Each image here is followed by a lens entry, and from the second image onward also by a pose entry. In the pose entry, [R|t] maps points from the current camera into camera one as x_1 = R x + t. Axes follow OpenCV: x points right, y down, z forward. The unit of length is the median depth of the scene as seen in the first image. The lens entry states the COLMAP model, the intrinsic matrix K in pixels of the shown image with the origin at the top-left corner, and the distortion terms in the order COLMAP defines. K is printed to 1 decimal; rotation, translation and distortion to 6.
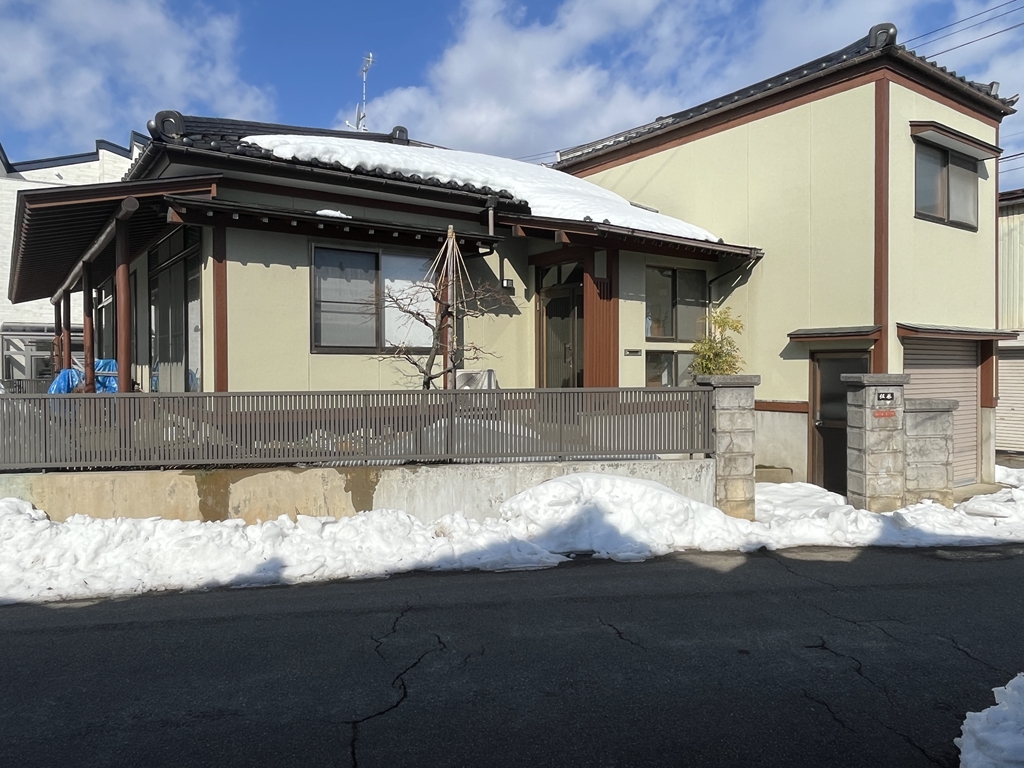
lens RADIAL K [[716.4, 0, 512.0], [0, 716.4, 384.0], [0, 0, 1]] dist [-0.010915, -0.003115]
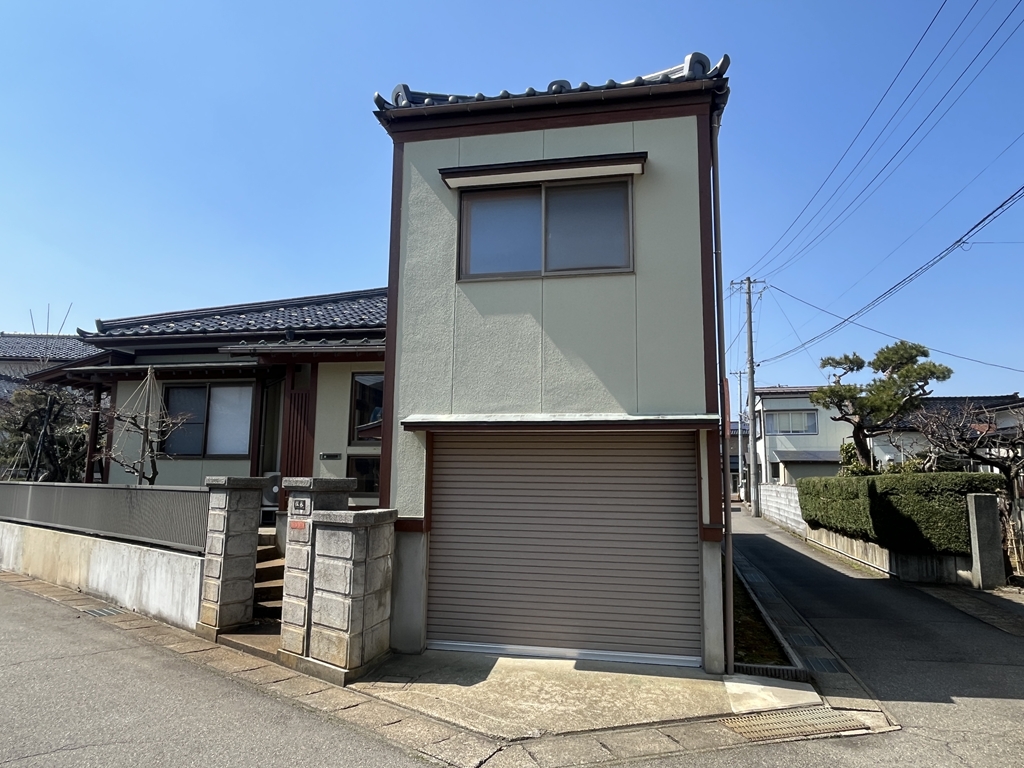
lens RADIAL K [[657.5, 0, 512.0], [0, 657.5, 384.0], [0, 0, 1]] dist [-0.005150, -0.002140]
pose [[0.687875, -0.089561, -0.720282, 1.276838], [-0.029887, 0.988022, -0.151394, -0.013369], [0.725213, 0.125667, 0.676959, 0.633642]]
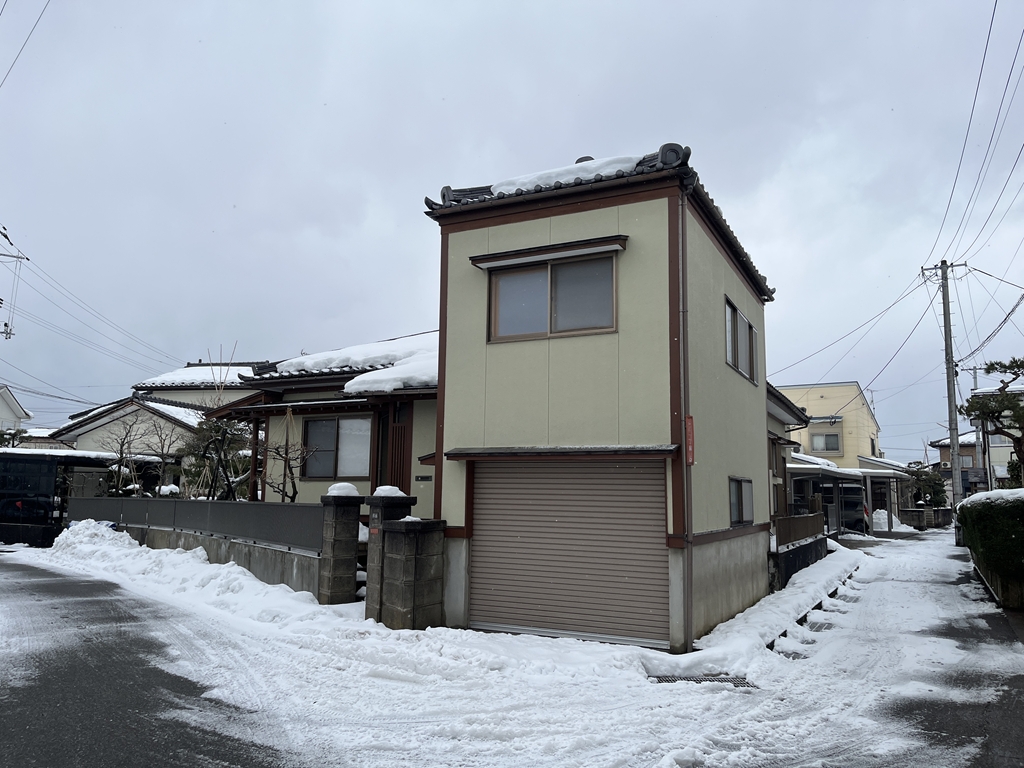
lens RADIAL K [[767.8, 0, 512.0], [0, 767.8, 384.0], [0, 0, 1]] dist [0.063600, -0.086353]
pose [[0.468468, -0.114198, -0.876069, 1.766500], [-0.035110, 0.988421, -0.147618, -0.016481], [0.882782, 0.099914, 0.459034, 0.598409]]
